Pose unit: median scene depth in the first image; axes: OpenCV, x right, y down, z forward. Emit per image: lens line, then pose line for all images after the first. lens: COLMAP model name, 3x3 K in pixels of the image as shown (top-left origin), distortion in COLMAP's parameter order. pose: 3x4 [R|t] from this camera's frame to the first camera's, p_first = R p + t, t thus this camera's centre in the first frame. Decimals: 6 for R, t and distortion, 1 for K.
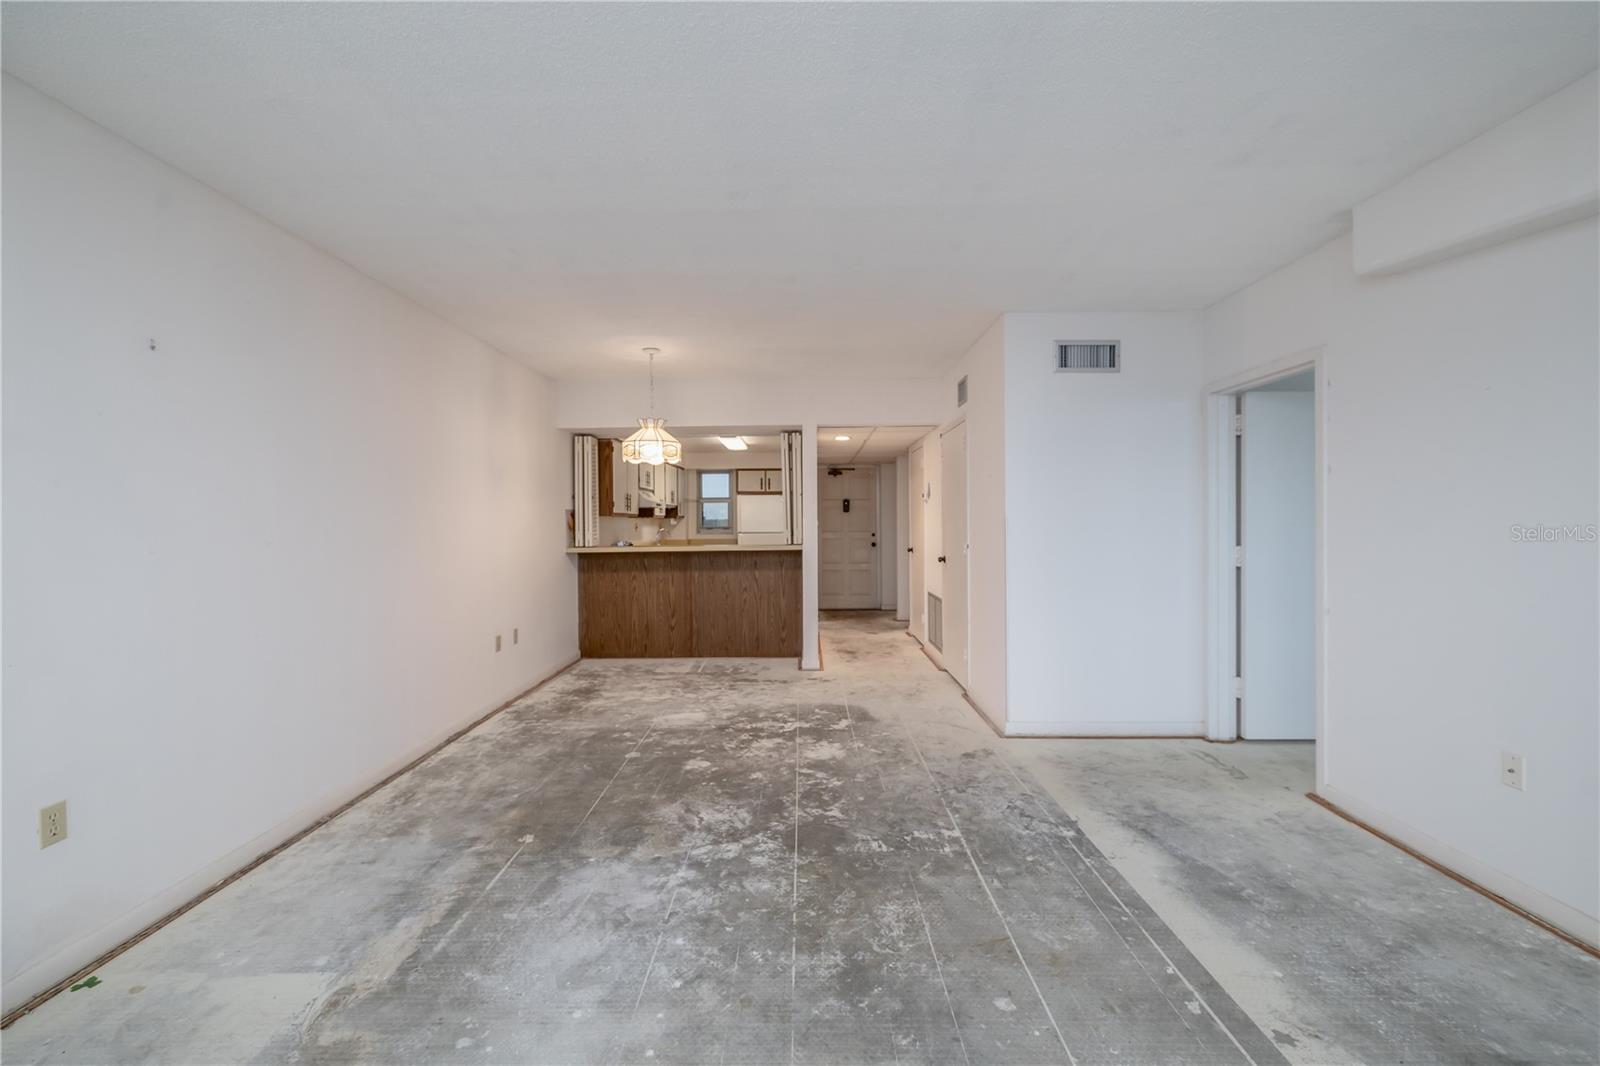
lens RADIAL K [[678.3, 0, 799.7], [0, 678.3, 529.9], [0, 0, 1]] dist [-0.001162, -0.000020]
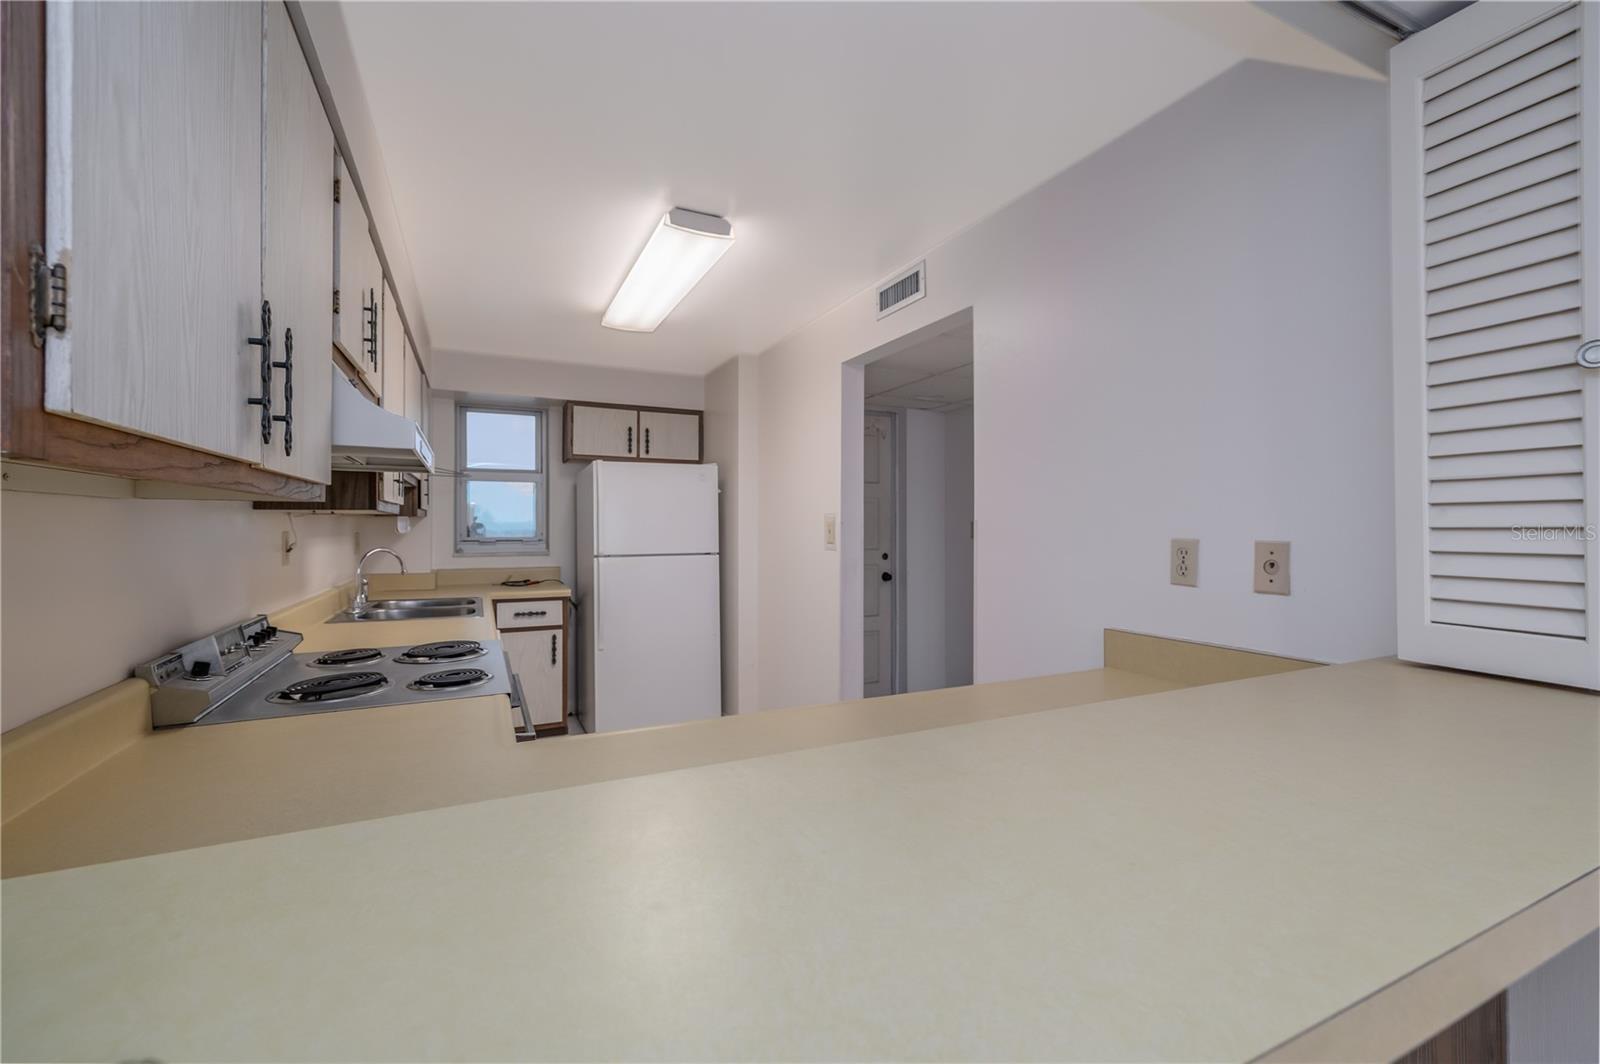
lens RADIAL K [[678.3, 0, 801.1], [0, 678.3, 527.7], [0, 0, 1]] dist [-0.001162, -0.000020]
pose [[0.901776, 0.005494, 0.432168, -0.144339], [-0.001200, 0.999947, -0.010208, -0.007673], [-0.432201, 0.008686, 0.901735, 0.561538]]
